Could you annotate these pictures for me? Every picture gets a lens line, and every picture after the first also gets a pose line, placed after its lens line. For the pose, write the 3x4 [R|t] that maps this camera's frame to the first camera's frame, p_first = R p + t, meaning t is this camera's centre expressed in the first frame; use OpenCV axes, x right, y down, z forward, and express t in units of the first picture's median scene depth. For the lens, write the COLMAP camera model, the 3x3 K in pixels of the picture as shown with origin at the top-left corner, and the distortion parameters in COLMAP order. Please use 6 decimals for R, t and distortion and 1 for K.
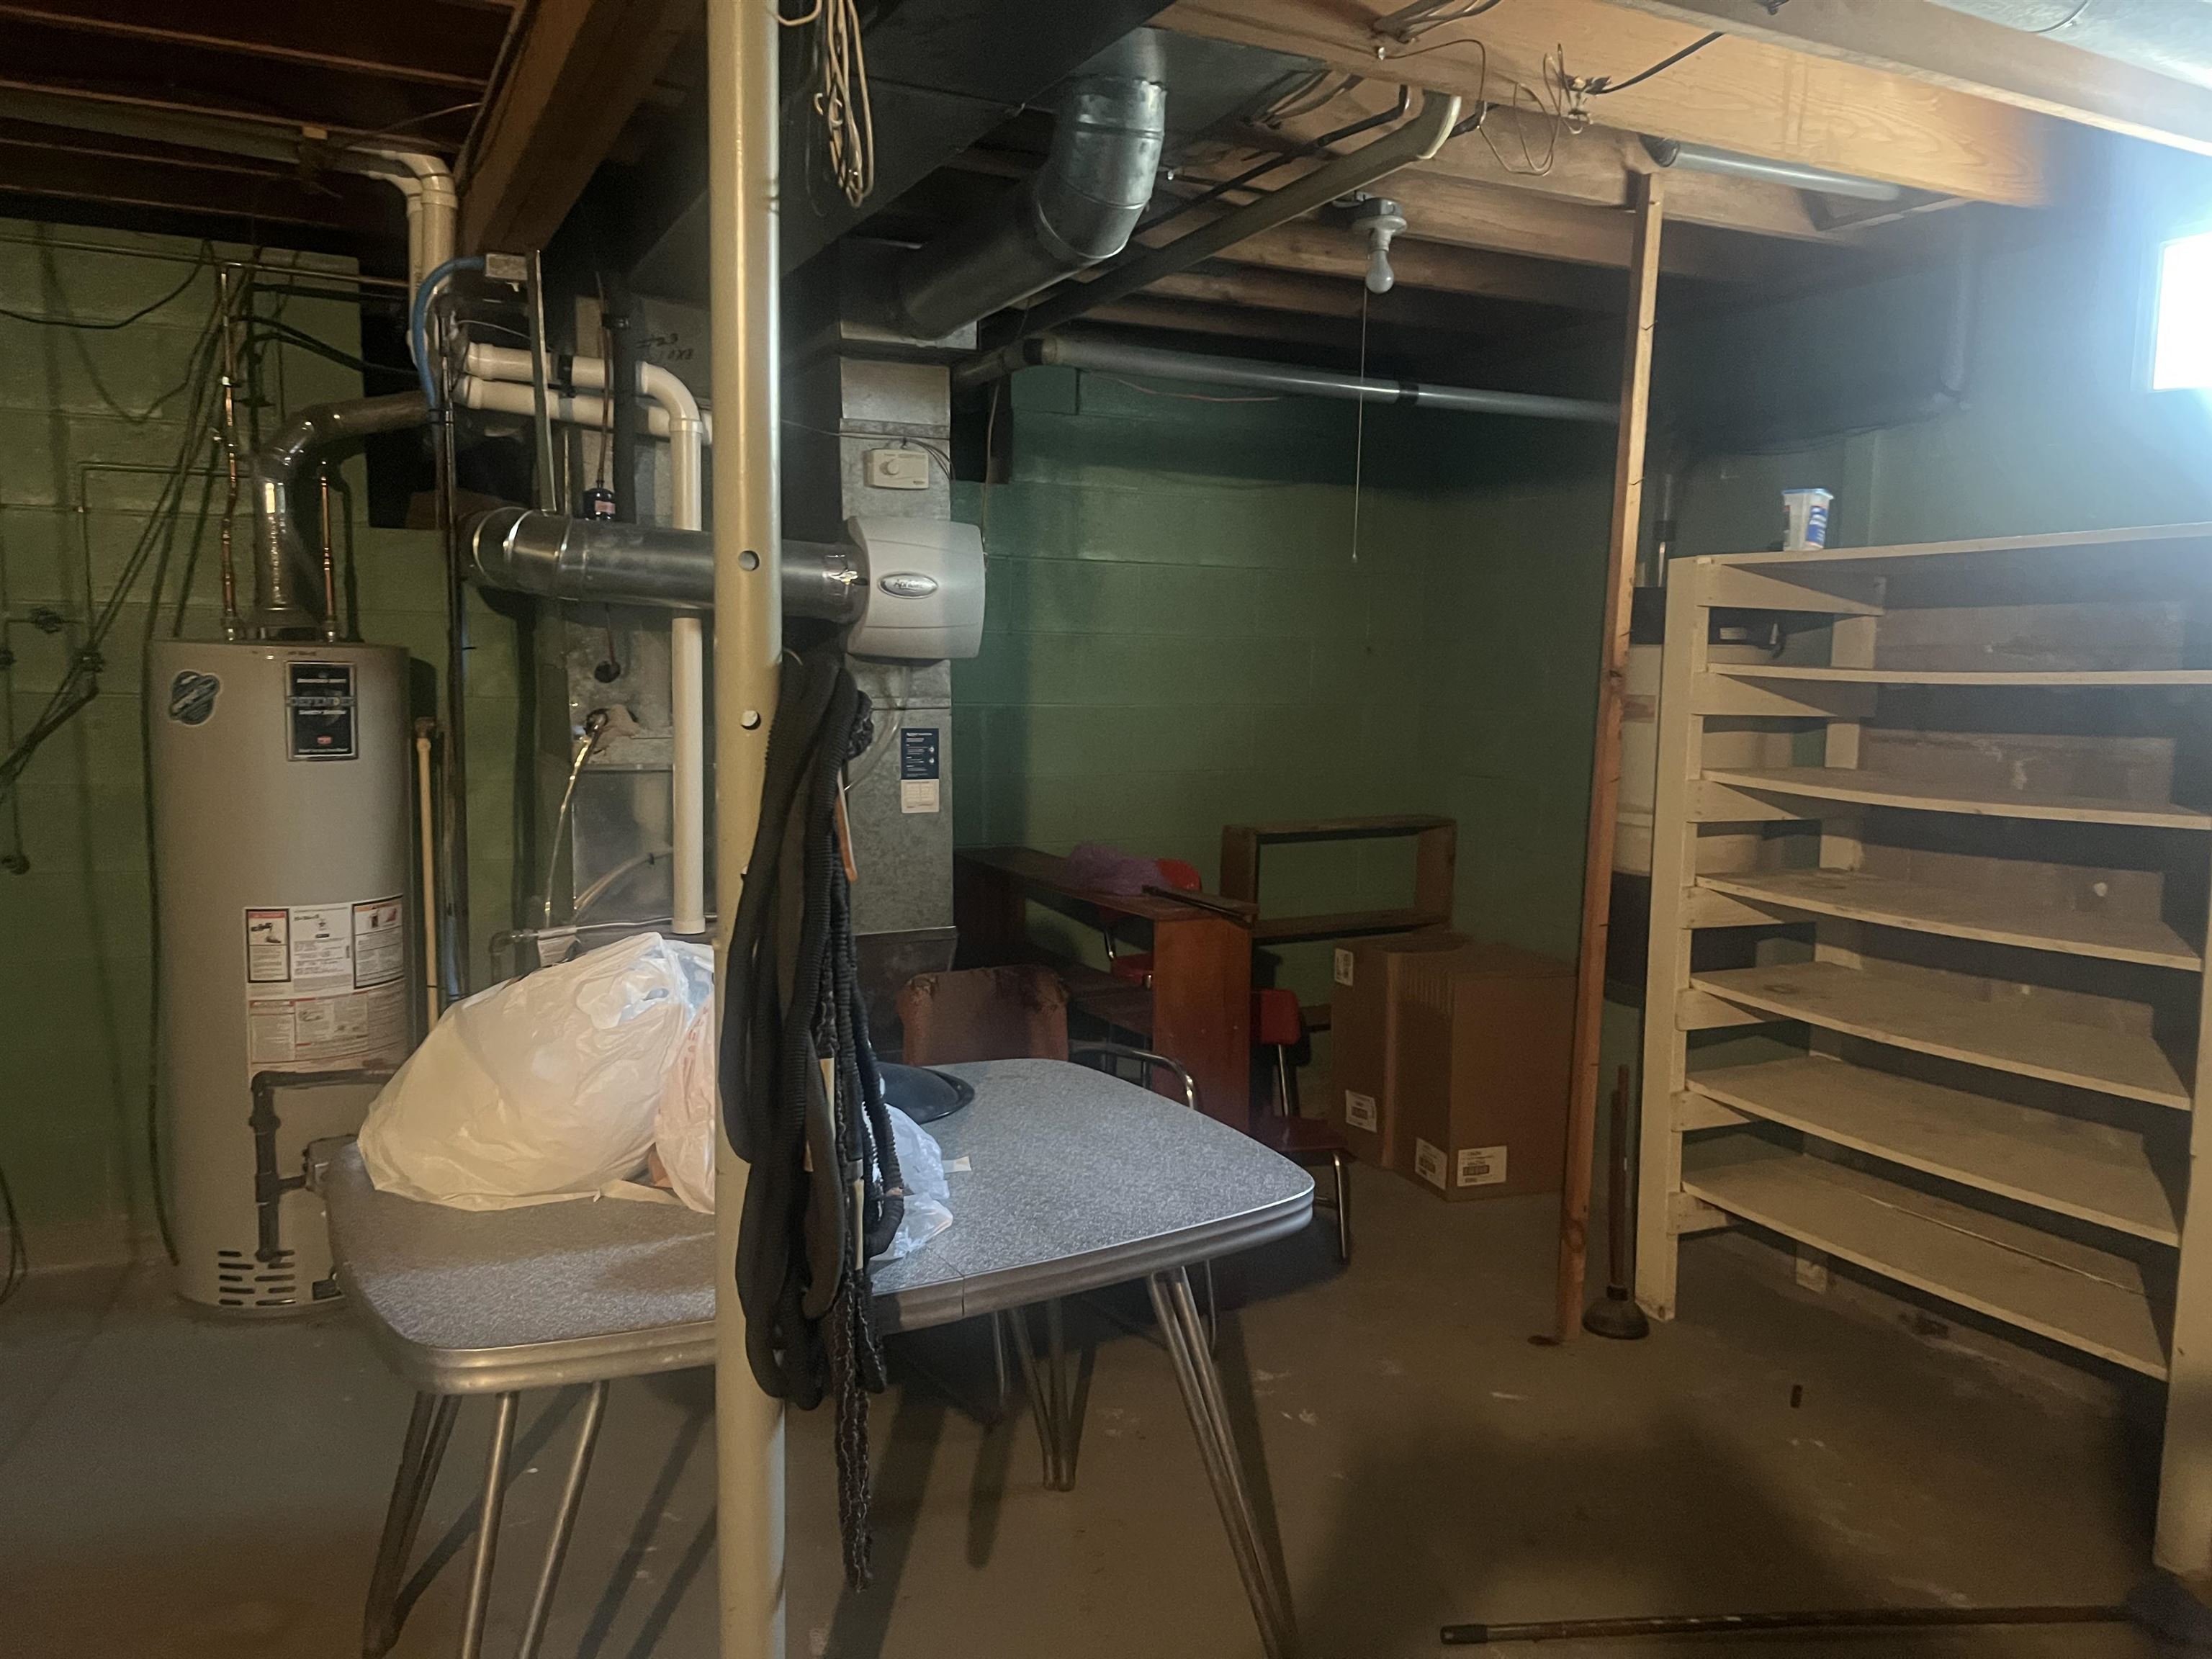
lens RADIAL K [[1661.2, 0, 1105.5], [0, 1661.2, 828.5], [0, 0, 1]] dist [0.045968, -0.056319]
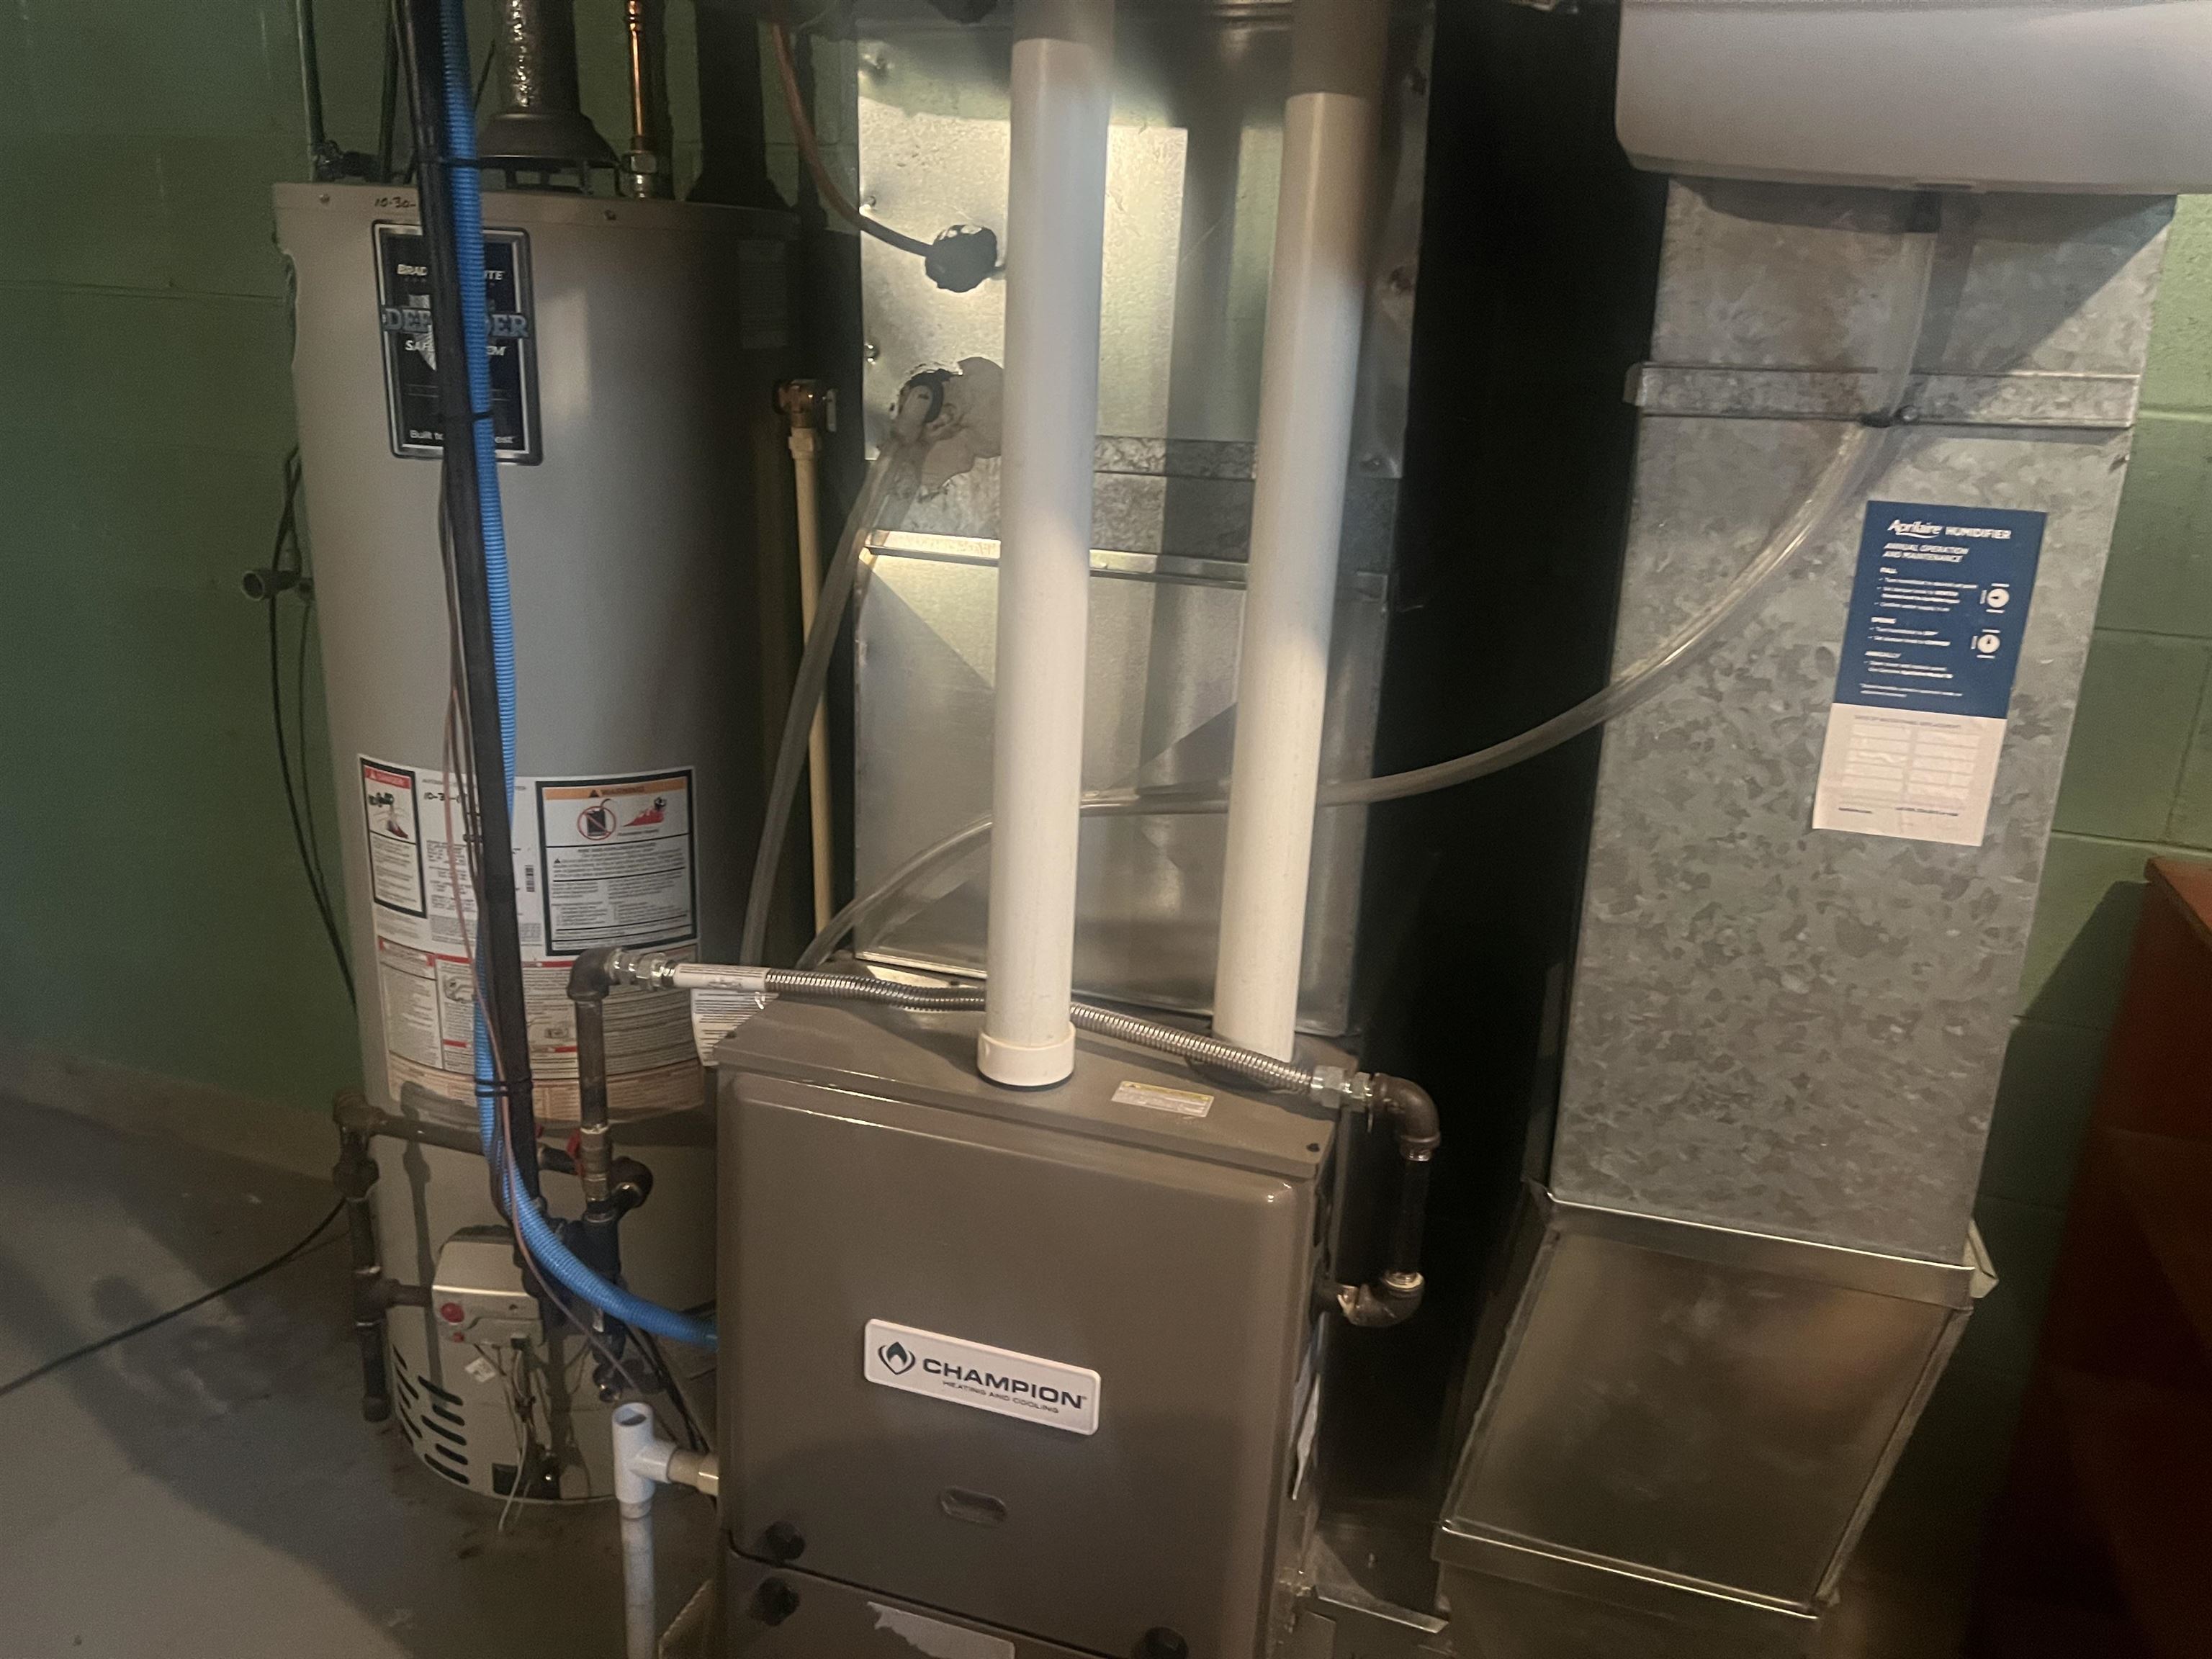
lens RADIAL K [[1661.2, 0, 1103.4], [0, 1661.2, 826.7], [0, 0, 1]] dist [0.045968, -0.056319]
pose [[0.710008, 0.221475, -0.668459, -0.025439], [-0.106184, 0.972073, 0.209284, -0.053342], [0.696141, -0.077614, 0.713697, 0.739259]]
